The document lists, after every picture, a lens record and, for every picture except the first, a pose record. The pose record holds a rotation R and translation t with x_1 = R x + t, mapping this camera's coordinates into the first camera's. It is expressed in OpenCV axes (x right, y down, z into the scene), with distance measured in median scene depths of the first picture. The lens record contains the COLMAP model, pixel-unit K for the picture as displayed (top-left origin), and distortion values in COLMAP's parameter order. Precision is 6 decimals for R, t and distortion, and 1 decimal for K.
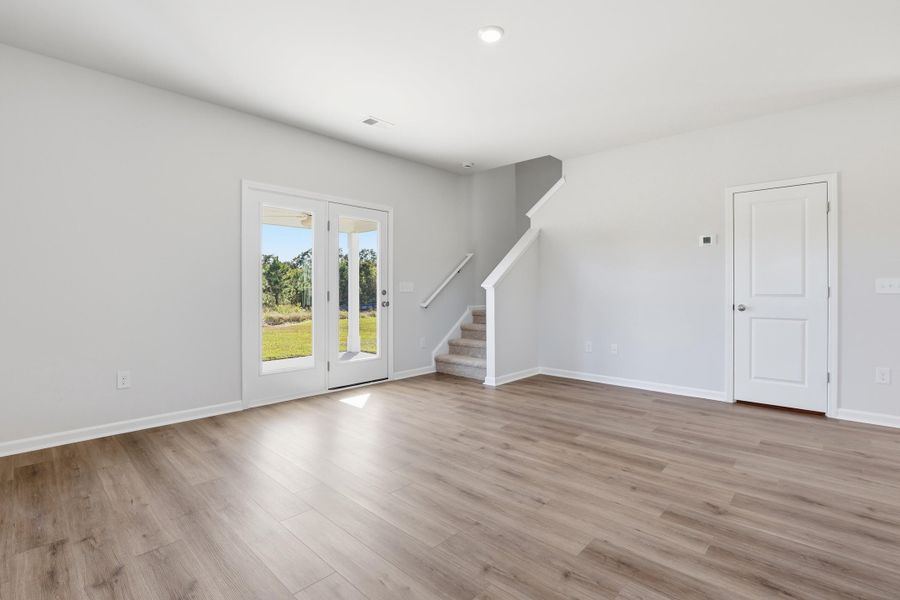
lens RADIAL K [[418.1, 0, 463.1], [0, 418.1, 290.0], [0, 0, 1]] dist [-0.047349, 0.000044]
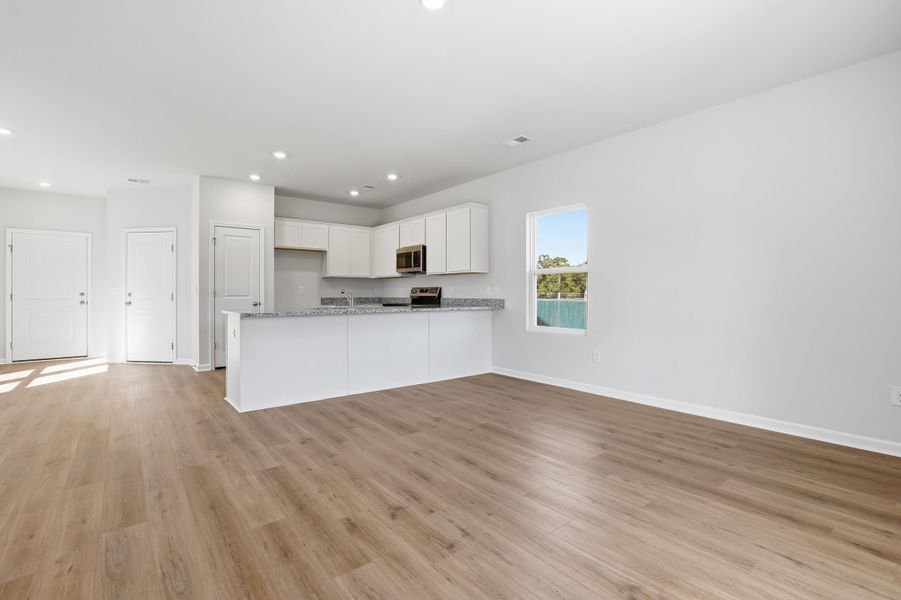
lens RADIAL K [[422.5, 0, 461.4], [0, 422.5, 292.7], [0, 0, 1]] dist [-0.029069, 0.000663]
pose [[-0.989160, -0.001175, 0.146837, -0.101453], [-0.000882, 0.999997, 0.002056, 0.000226], [-0.146839, 0.001904, -0.989159, 1.562739]]
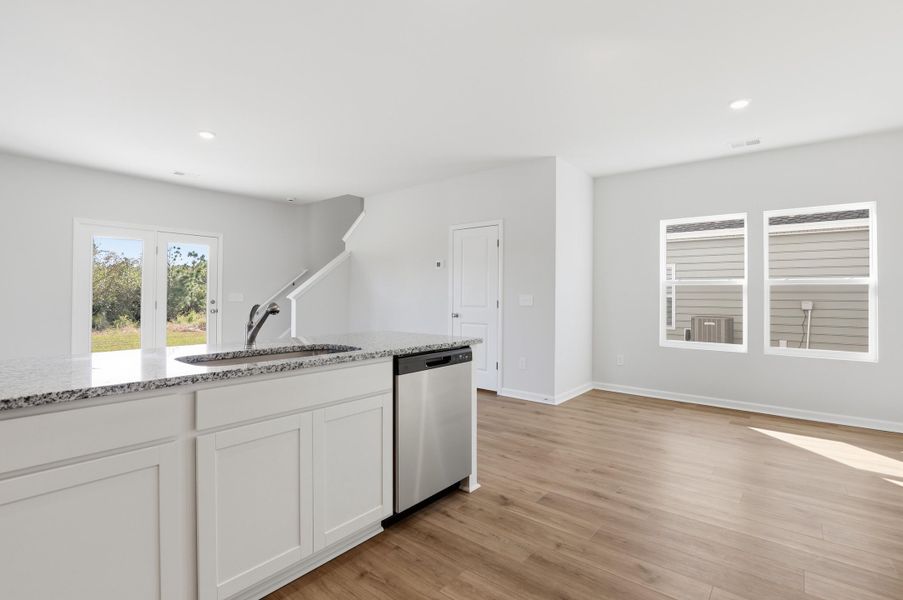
lens RADIAL K [[423.5, 0, 462.5], [0, 423.5, 292.7], [0, 0, 1]] dist [-0.029069, 0.000663]
pose [[0.997792, 0.005325, 0.066209, 0.766992], [-0.004960, 0.999972, -0.005676, -0.029009], [-0.066238, 0.005335, 0.997790, -0.504658]]
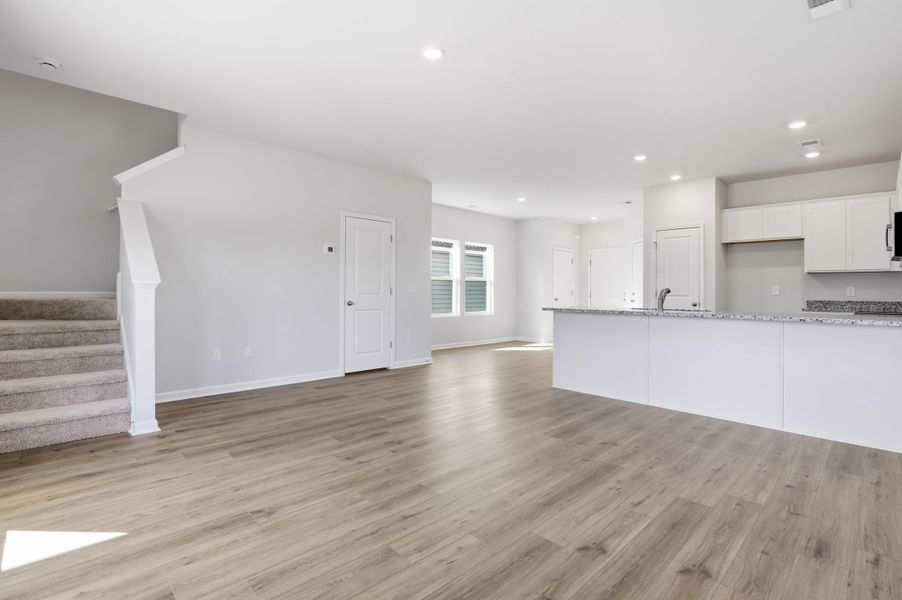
lens RADIAL K [[421.5, 0, 445.4], [0, 421.5, 290.3], [0, 0, 1]] dist [-0.028950, 0.000321]
pose [[0.074368, 0.000439, 0.997231, -0.850914], [-0.004997, 0.999988, -0.000067, -0.000312], [-0.997218, -0.004978, 0.074369, 0.738142]]
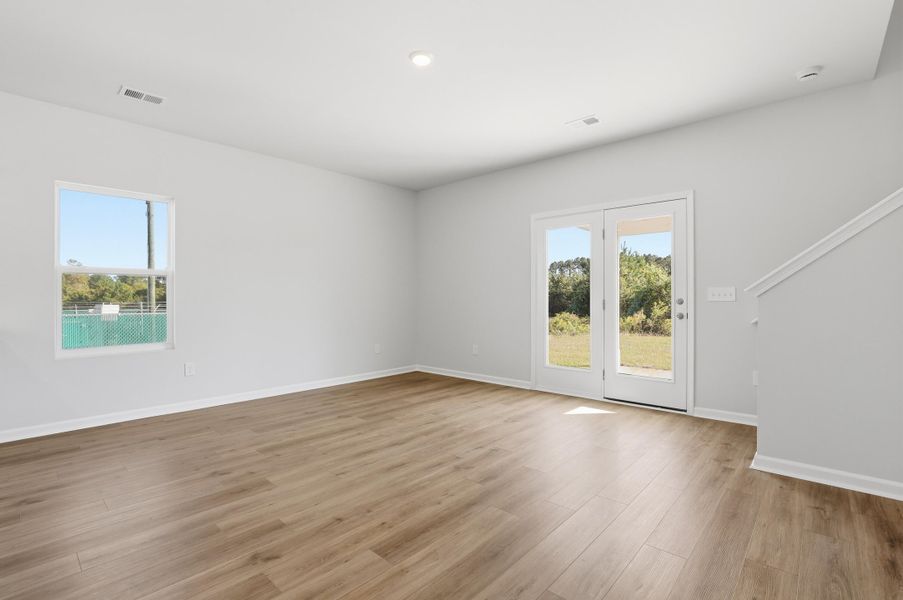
lens RADIAL K [[417.8, 0, 451.5], [0, 417.8, 300.0], [0, 0, 1]] dist [-0.045013, -0.000129]
pose [[0.000088, 0.001561, -0.999999, 0.951654], [0.003050, 0.999994, 0.001562, 0.000926], [0.999995, -0.003050, 0.000083, 0.901556]]
